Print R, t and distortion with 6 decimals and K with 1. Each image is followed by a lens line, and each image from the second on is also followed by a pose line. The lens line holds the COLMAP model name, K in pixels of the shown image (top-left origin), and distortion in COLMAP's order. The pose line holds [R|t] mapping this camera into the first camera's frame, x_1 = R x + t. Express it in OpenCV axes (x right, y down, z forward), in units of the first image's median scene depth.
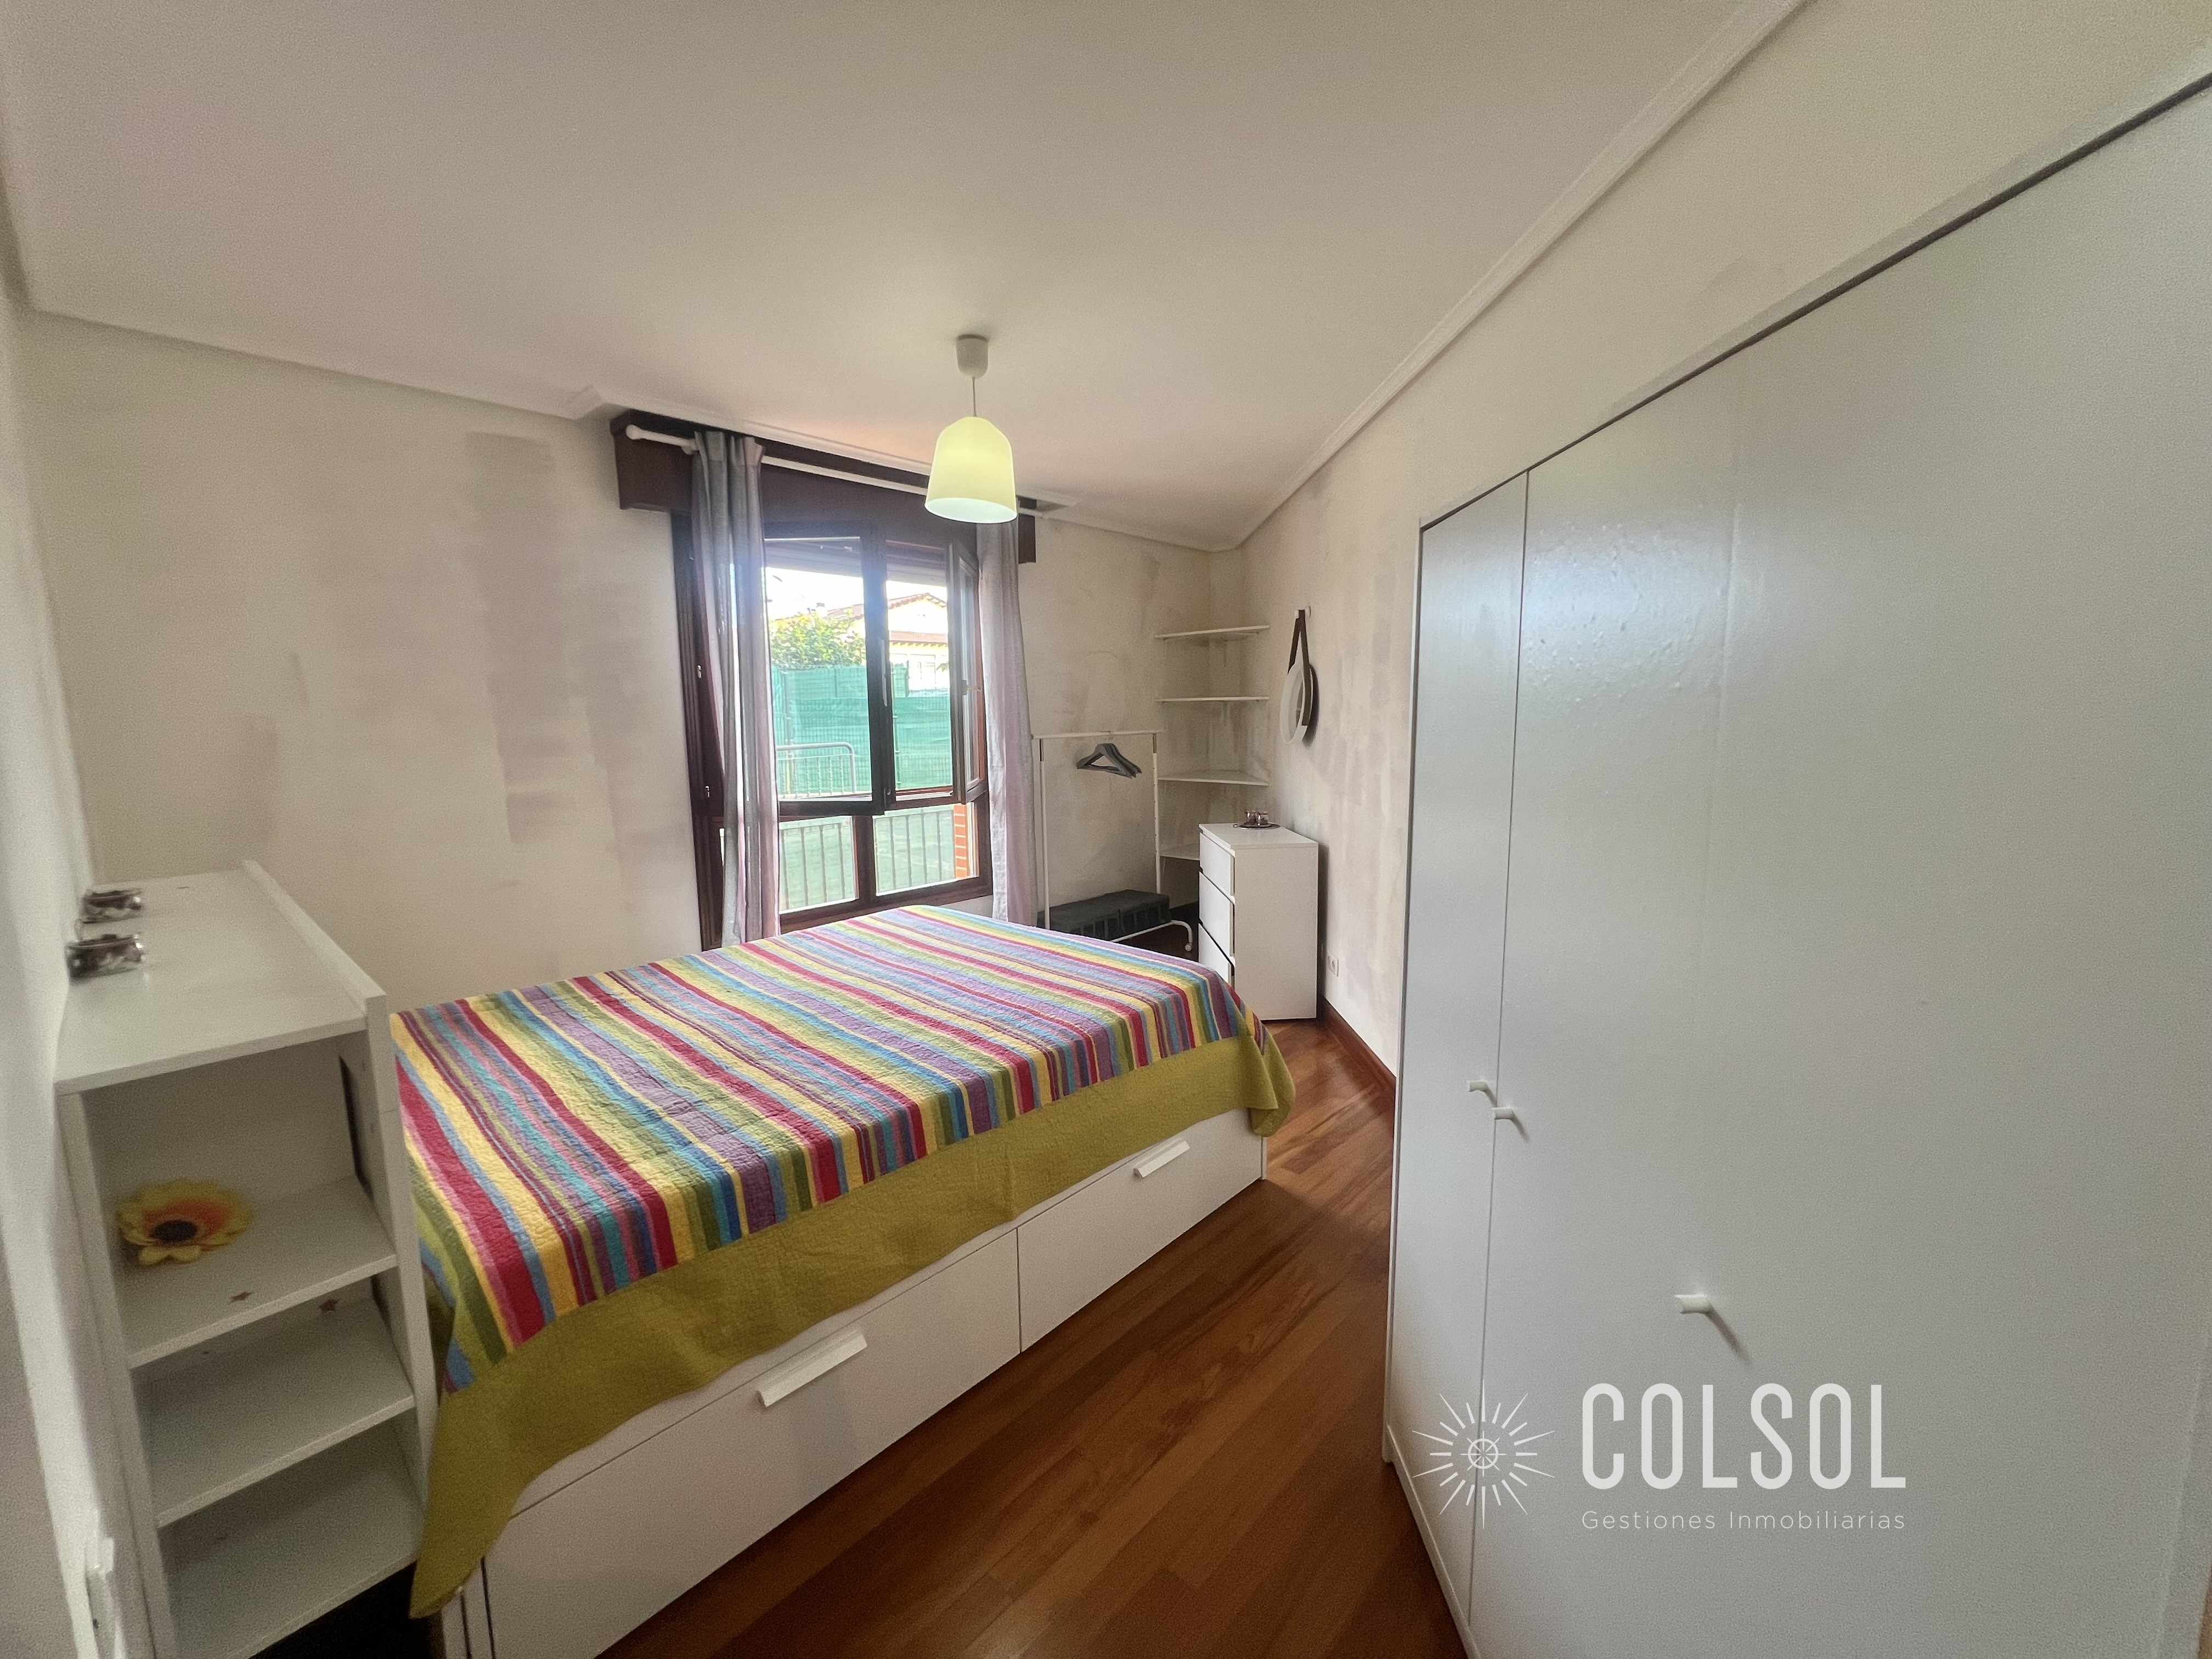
lens RADIAL K [[887.6, 0, 1092.1], [0, 887.6, 829.1], [0, 0, 1]] dist [-0.002325, 0.001105]
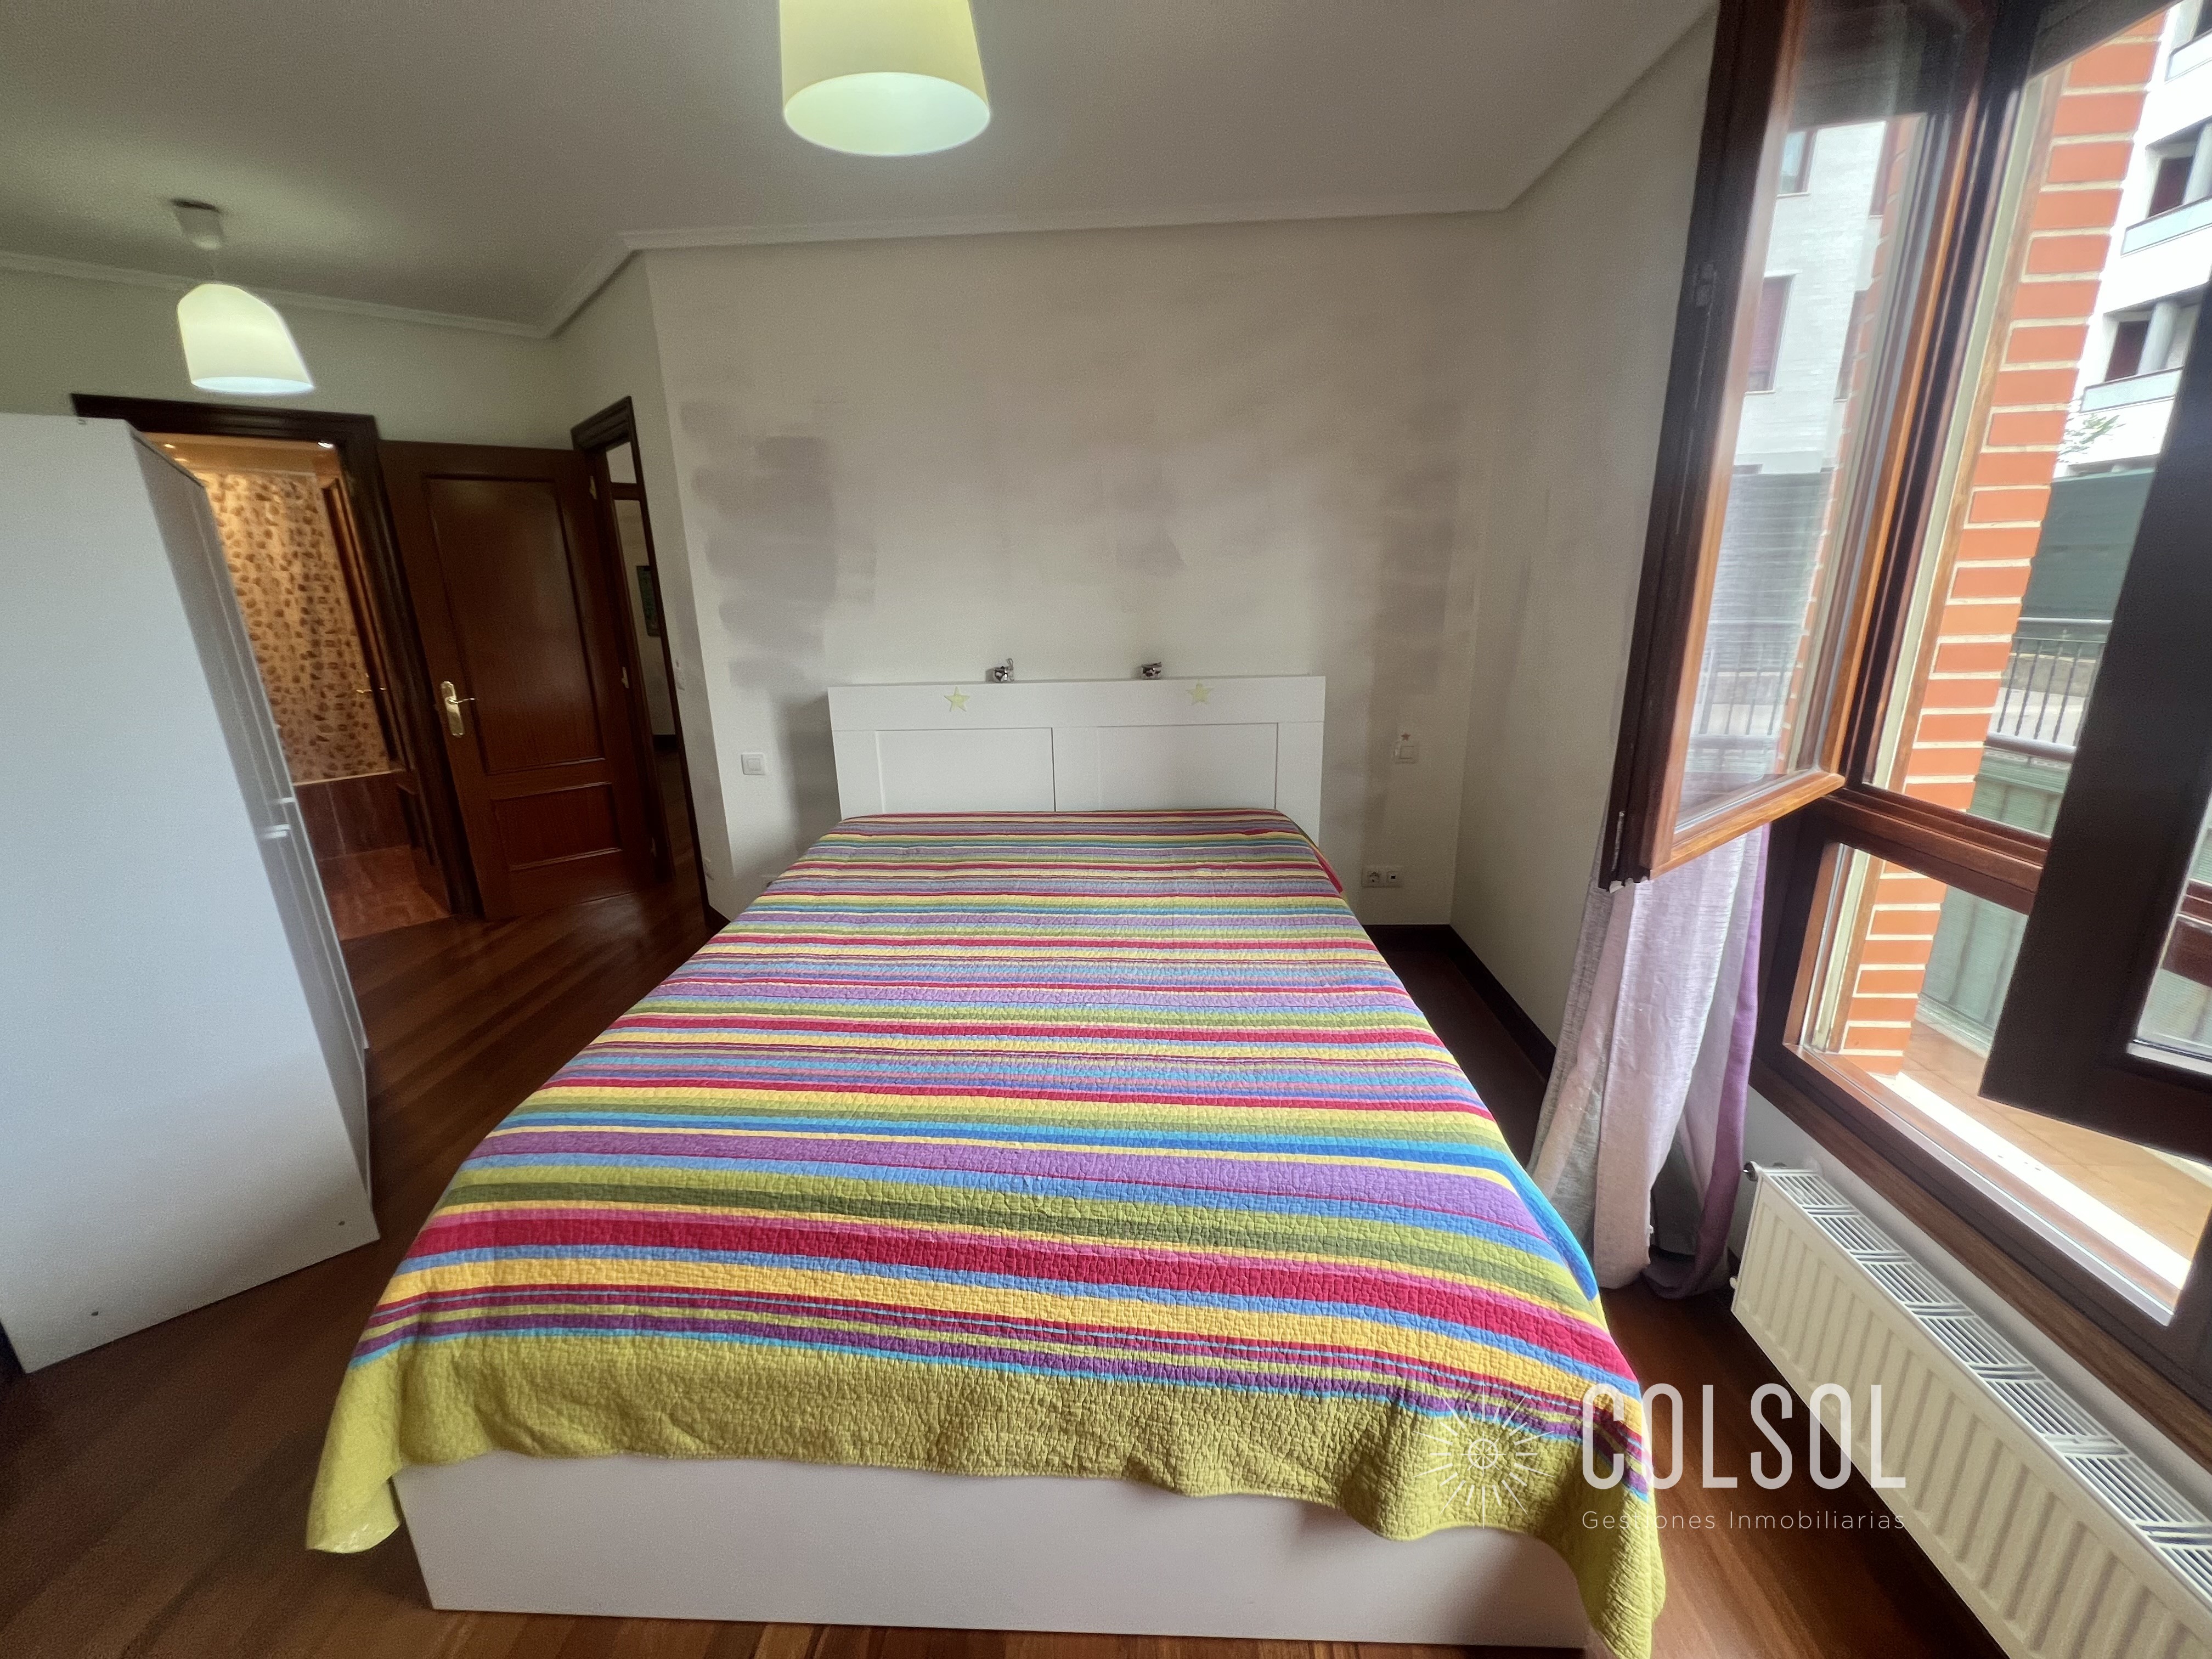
lens RADIAL K [[887.6, 0, 1098.2], [0, 887.6, 825.7], [0, 0, 1]] dist [-0.002325, 0.001105]
pose [[-0.760603, 0.214654, -0.612704, 0.084744], [-0.049282, 0.921945, 0.384172, -0.133150], [0.647344, 0.322398, -0.690656, 0.944798]]
